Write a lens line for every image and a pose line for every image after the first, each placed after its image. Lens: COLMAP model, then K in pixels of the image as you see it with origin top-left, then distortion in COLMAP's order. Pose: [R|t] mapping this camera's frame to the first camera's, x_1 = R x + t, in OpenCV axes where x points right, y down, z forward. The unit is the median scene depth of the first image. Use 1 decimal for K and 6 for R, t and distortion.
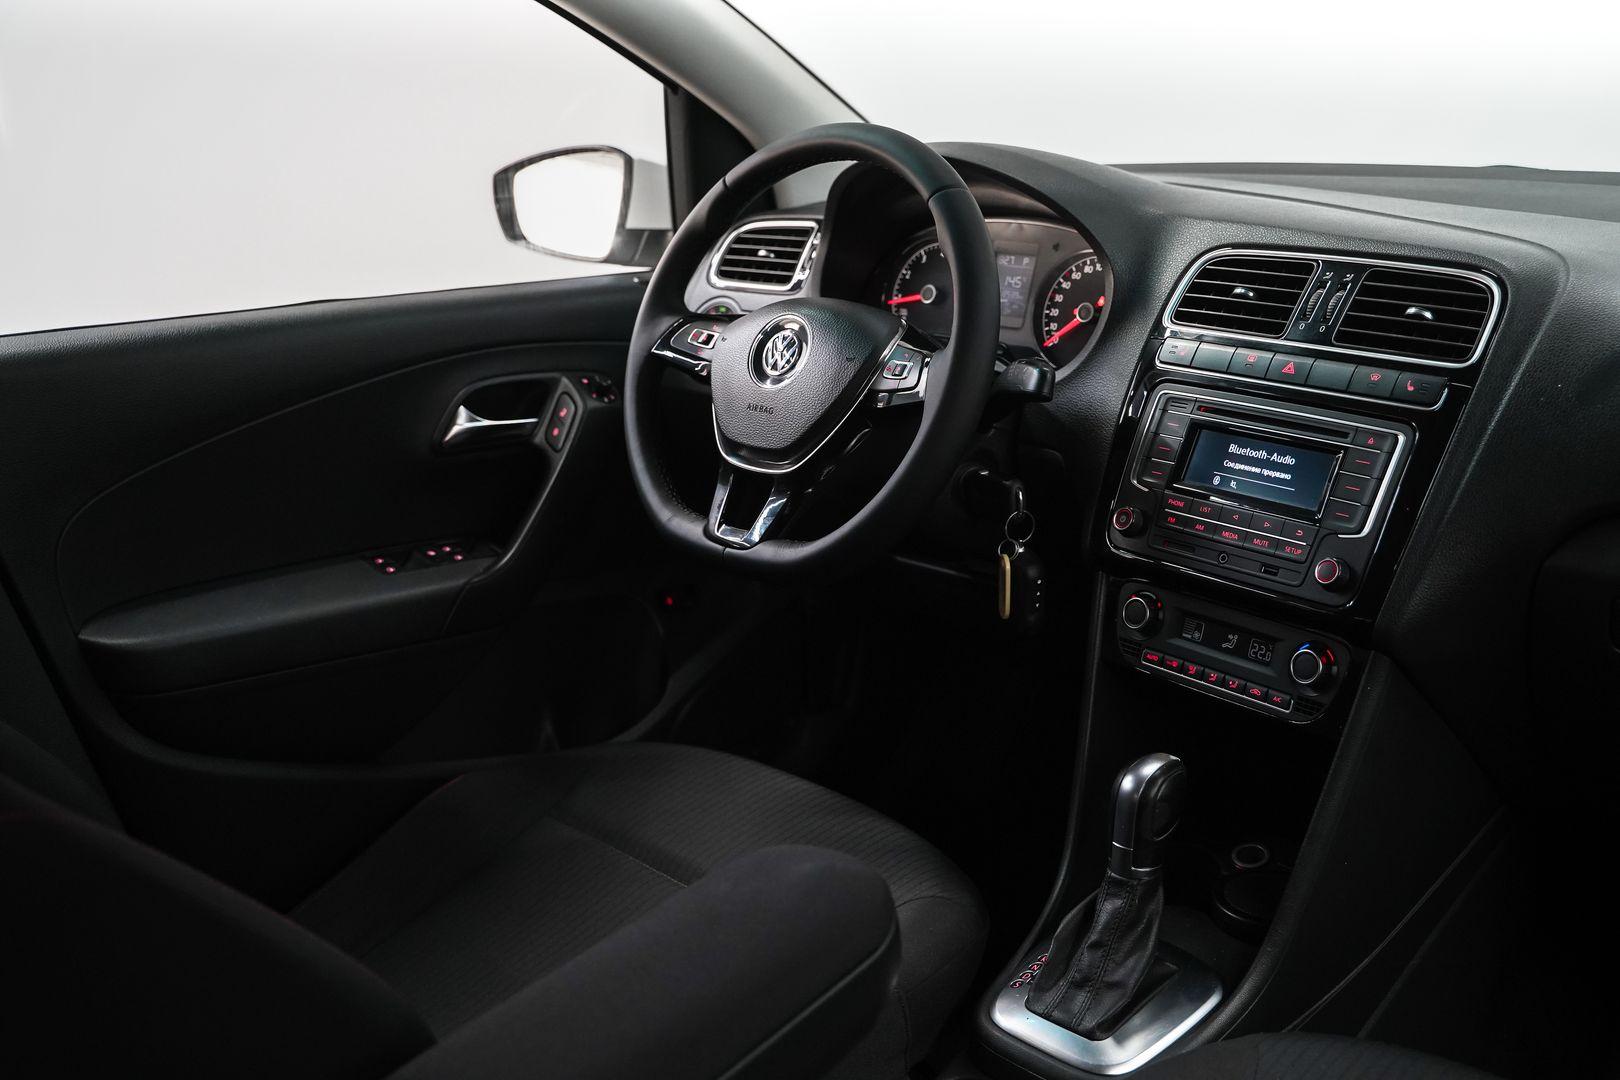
lens RADIAL K [[1666.4, 0, 814.7], [0, 1666.4, 534.0], [0, 0, 1]] dist [-0.027696, 0.000000]
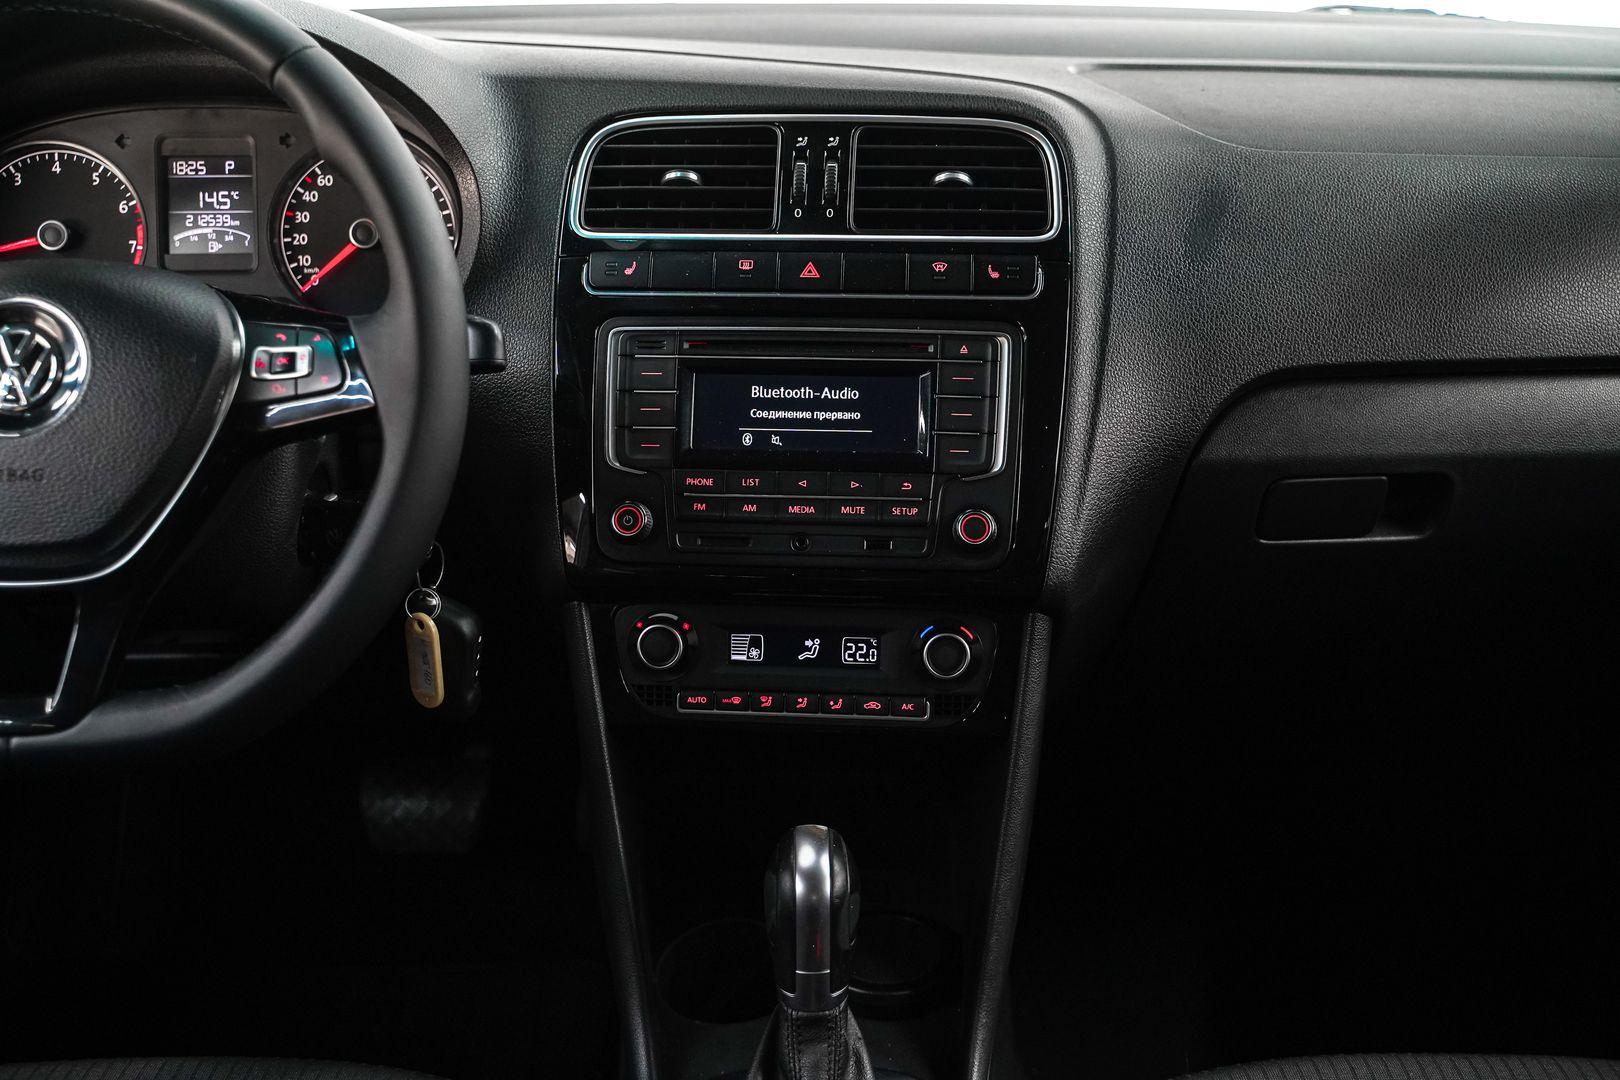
lens RADIAL K [[1736.4, 0, 801.8], [0, 1736.4, 540.9], [0, 0, 1]] dist [-0.001078, 0.000000]
pose [[0.690361, -0.236632, 0.683672, -0.244374], [0.193412, 0.970967, 0.140766, -0.083129], [-0.697133, 0.035051, 0.716085, 0.407440]]
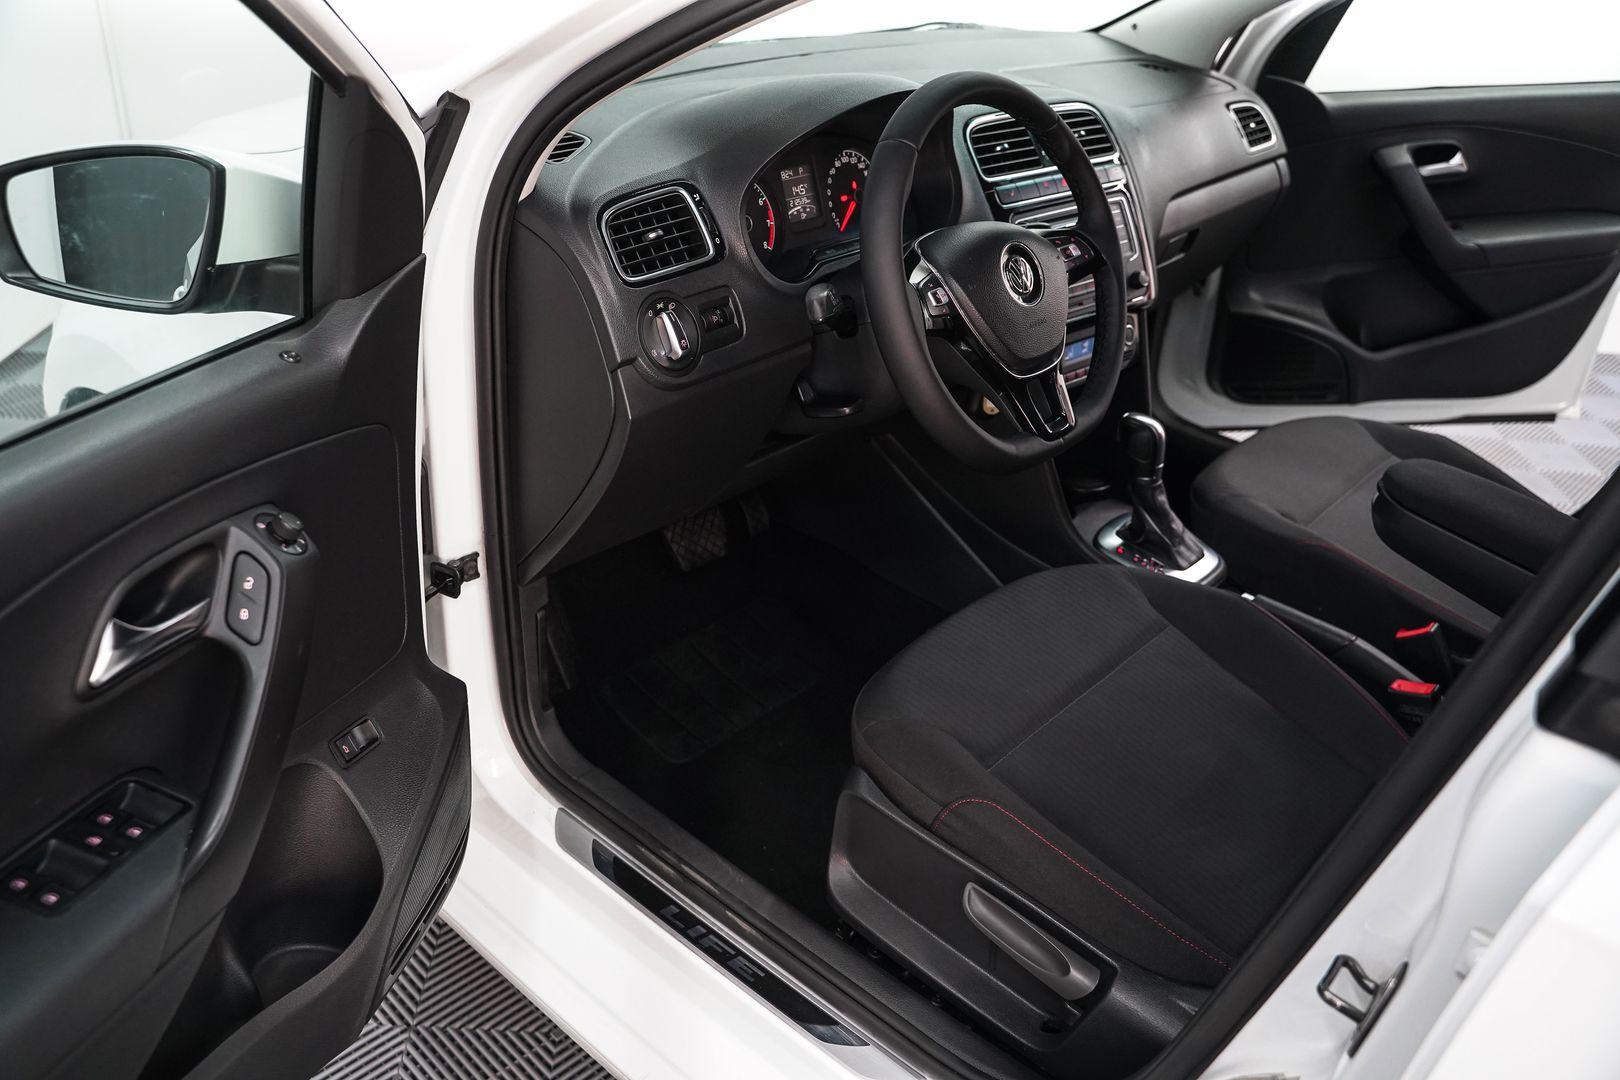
lens RADIAL K [[1307.3, 0, 812.3], [0, 1307.3, 538.7], [0, 0, 1]] dist [-0.114773, 0.087674]
pose [[-0.048785, -0.458352, 0.887431, -0.914261], [0.250932, 0.854368, 0.455070, -0.402402], [-0.966775, 0.244885, 0.073335, 1.111008]]
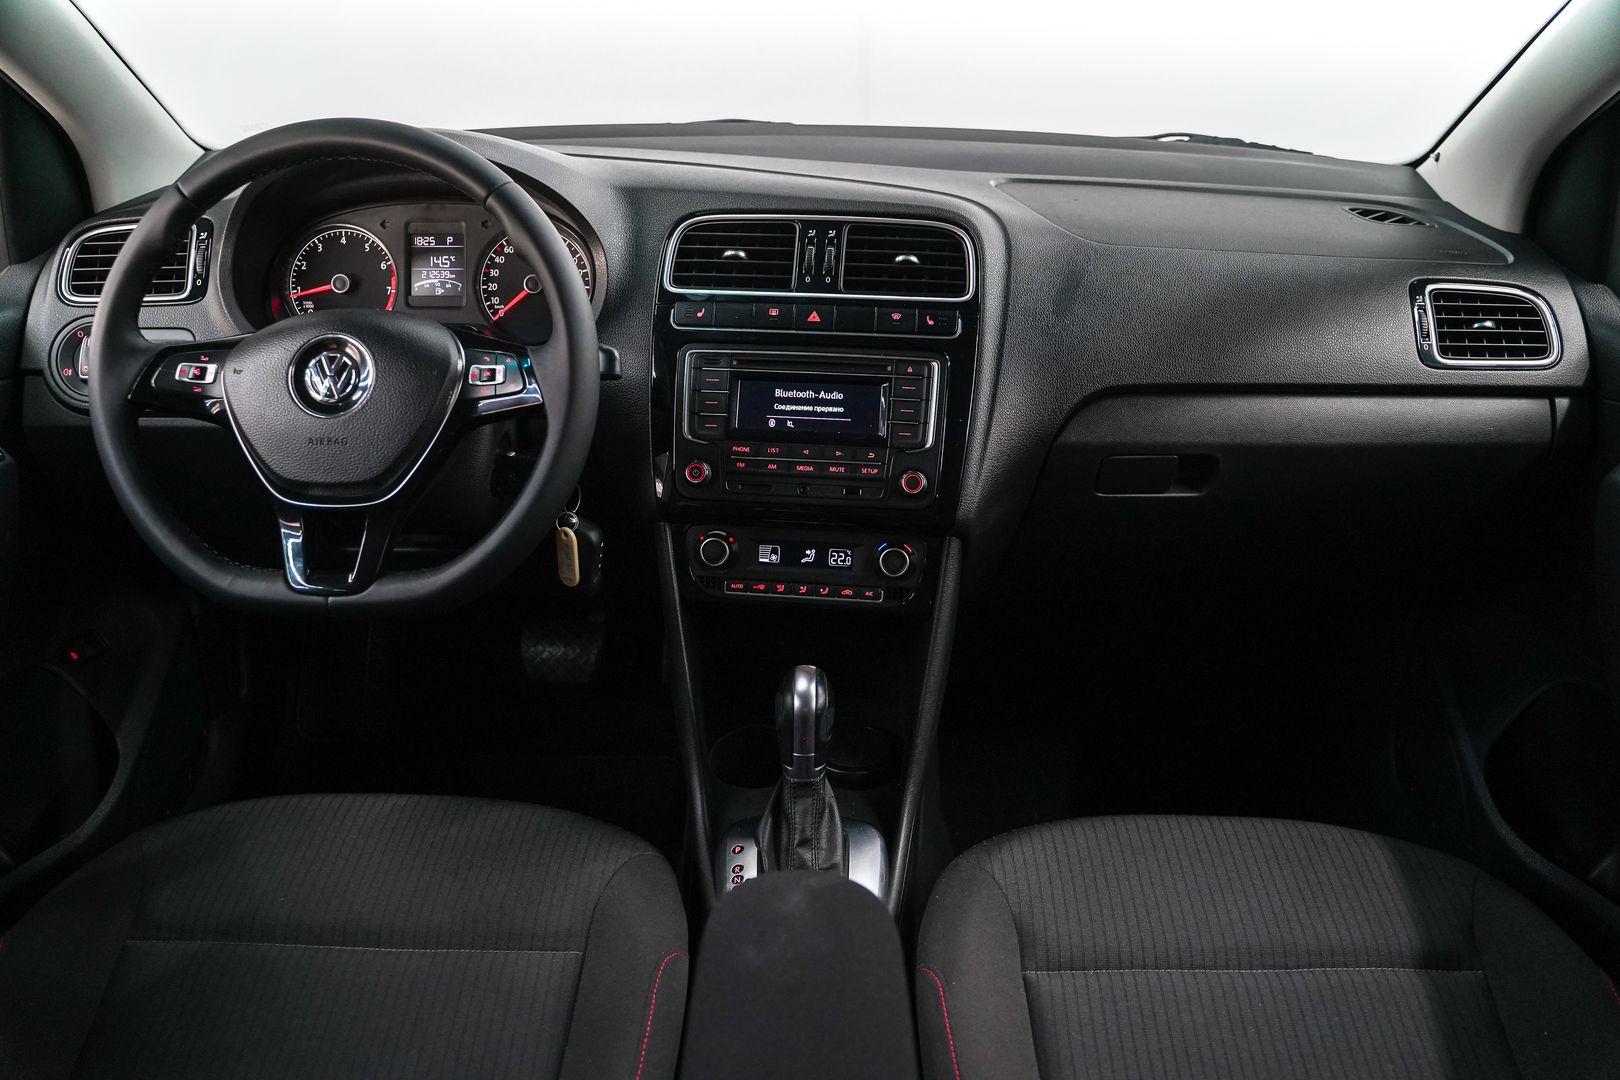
lens RADIAL K [[1307.3, 0, 808.3], [0, 1307.3, 539.1], [0, 0, 1]] dist [-0.114773, 0.087674]
pose [[0.710315, -0.254941, 0.656092, -0.319411], [0.173105, 0.966747, 0.188242, -0.109358], [-0.682266, -0.020138, 0.730827, 0.297790]]
